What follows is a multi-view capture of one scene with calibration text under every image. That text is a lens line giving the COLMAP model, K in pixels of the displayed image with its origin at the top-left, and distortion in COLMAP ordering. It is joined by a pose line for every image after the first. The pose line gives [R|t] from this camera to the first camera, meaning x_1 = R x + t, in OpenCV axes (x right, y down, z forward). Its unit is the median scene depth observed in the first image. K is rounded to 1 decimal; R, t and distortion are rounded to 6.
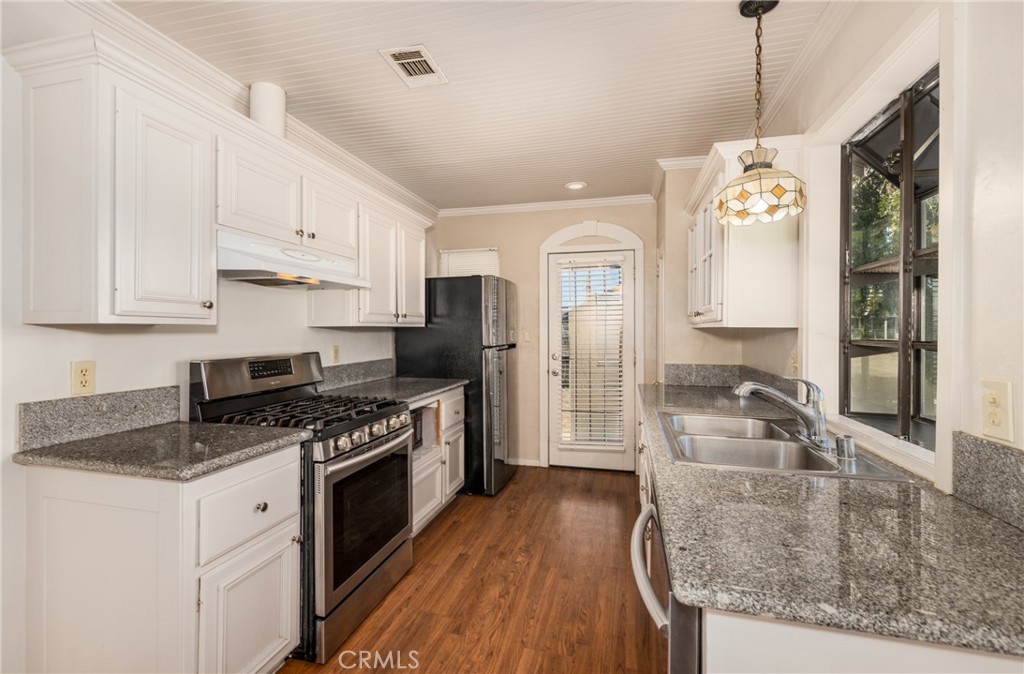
lens RADIAL K [[445.6, 0, 512.4], [0, 445.6, 331.6], [0, 0, 1]] dist [0.000484, 0.000002]
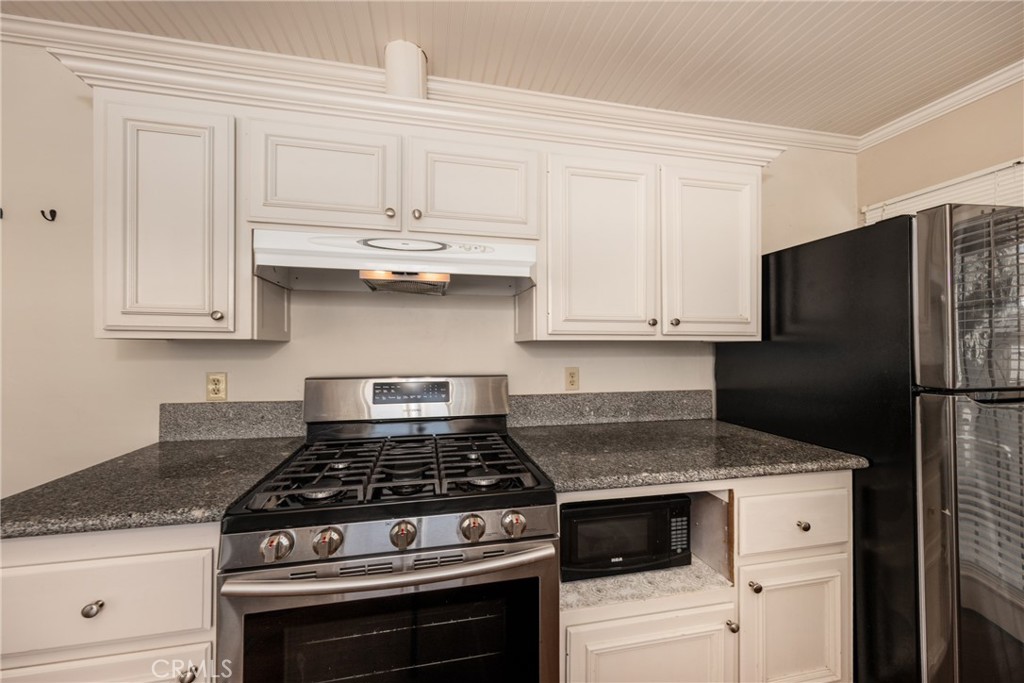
lens RADIAL K [[344.2, 0, 511.2], [0, 344.2, 343.2], [0, 0, 1]] dist [0.008431, 0.000032]
pose [[0.414539, -0.010293, -0.909973, 0.081739], [-0.005994, 0.999883, -0.014041, 0.000131], [0.910012, 0.011275, 0.414429, 0.628989]]
